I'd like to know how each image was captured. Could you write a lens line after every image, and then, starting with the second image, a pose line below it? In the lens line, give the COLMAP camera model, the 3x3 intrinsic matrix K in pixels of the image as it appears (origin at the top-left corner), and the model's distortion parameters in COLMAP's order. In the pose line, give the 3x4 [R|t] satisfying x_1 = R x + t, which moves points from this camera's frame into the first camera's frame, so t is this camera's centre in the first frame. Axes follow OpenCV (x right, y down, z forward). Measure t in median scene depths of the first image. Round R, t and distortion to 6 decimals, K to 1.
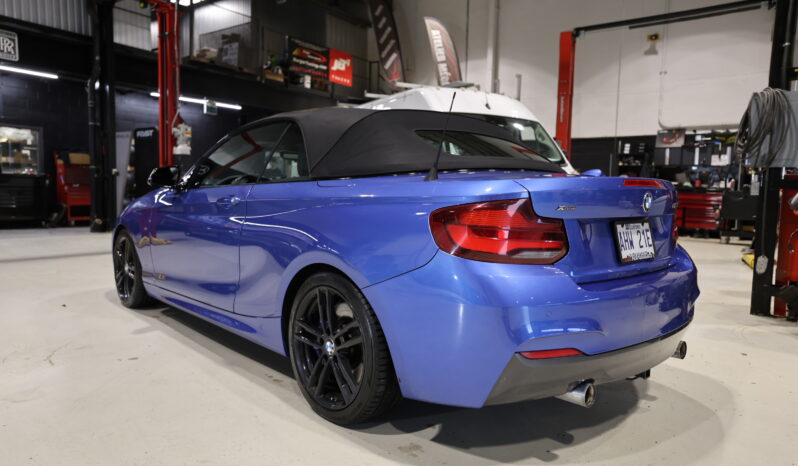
lens RADIAL K [[548.1, 0, 395.3], [0, 548.1, 235.4], [0, 0, 1]] dist [0.005227, 0.028887]
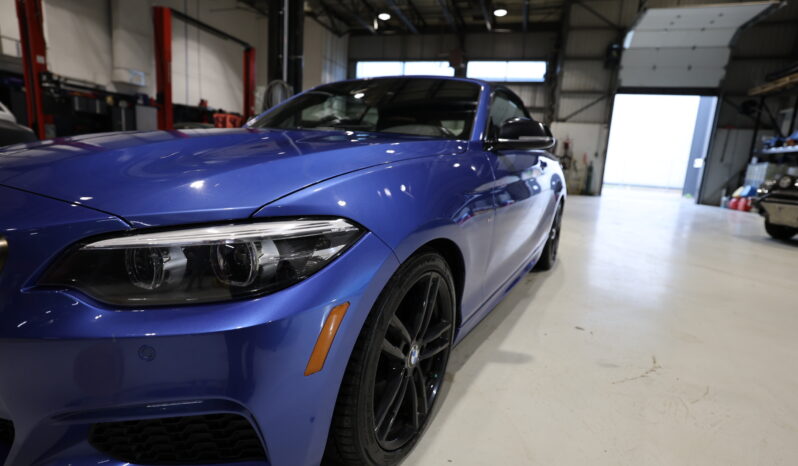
lens RADIAL K [[416.8, 0, 398.1], [0, 416.8, 233.3], [0, 0, 1]] dist [-0.020864, 0.013183]
pose [[-0.343421, -0.205230, 0.916484, -0.734612], [0.010023, 0.974976, 0.222084, -0.084771], [-0.939128, 0.085454, -0.332770, 1.111867]]
